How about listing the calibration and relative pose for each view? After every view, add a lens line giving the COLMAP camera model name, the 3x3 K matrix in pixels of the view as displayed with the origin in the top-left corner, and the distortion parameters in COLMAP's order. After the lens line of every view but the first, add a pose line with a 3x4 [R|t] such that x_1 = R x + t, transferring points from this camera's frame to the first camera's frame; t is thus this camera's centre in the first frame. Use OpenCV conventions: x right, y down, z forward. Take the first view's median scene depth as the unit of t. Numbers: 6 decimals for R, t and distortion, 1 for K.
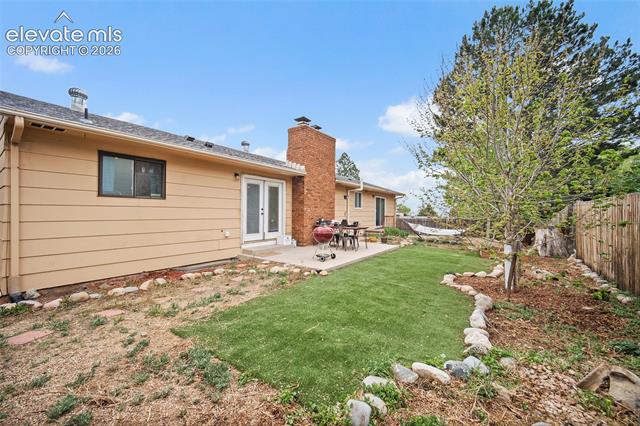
lens RADIAL K [[253.7, 0, 318.9], [0, 253.7, 208.0], [0, 0, 1]] dist [-0.001365, -0.000225]
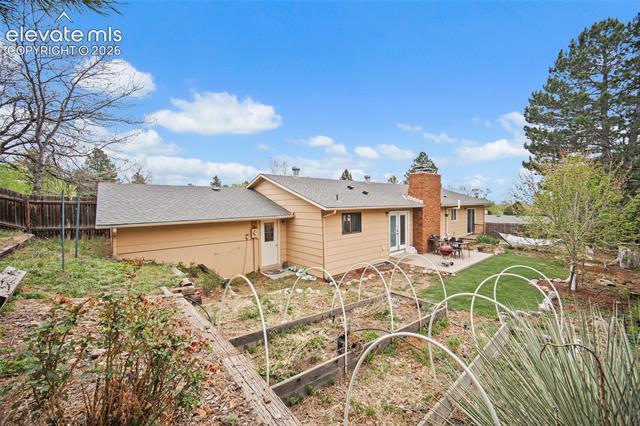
lens RADIAL K [[252.7, 0, 320.0], [0, 252.7, 210.8], [0, 0, 1]] dist [0.001276, 0.000481]
pose [[0.968726, -0.011991, -0.247844, -0.283589], [0.023771, 0.998722, 0.044592, -0.191274], [0.246992, -0.049089, 0.967773, -0.609526]]
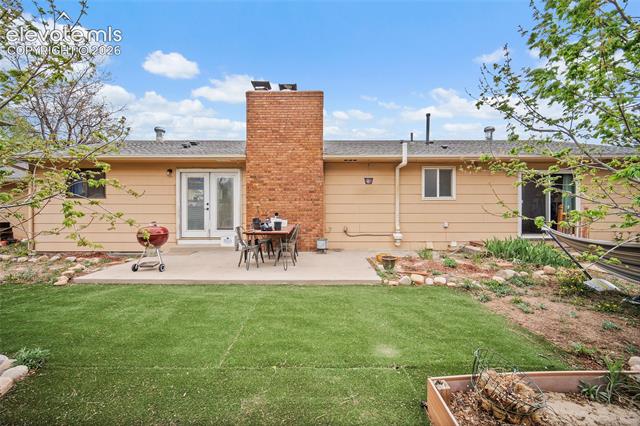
lens RADIAL K [[252.7, 0, 320.0], [0, 252.7, 210.8], [0, 0, 1]] dist [0.001276, 0.000481]
pose [[0.571715, -0.014133, -0.820331, 0.718429], [0.018930, 0.999813, -0.004032, 0.038531], [0.820234, -0.013224, 0.571875, 0.769258]]
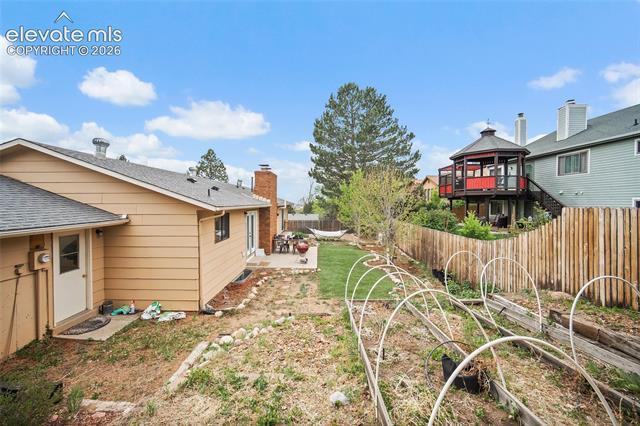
lens RADIAL K [[253.7, 0, 318.9], [0, 253.7, 208.0], [0, 0, 1]] dist [-0.001365, -0.000225]
pose [[0.822562, -0.015952, 0.568452, -0.677149], [-0.008701, 0.999136, 0.040629, -0.187027], [-0.568609, -0.038366, 0.821713, -0.370055]]
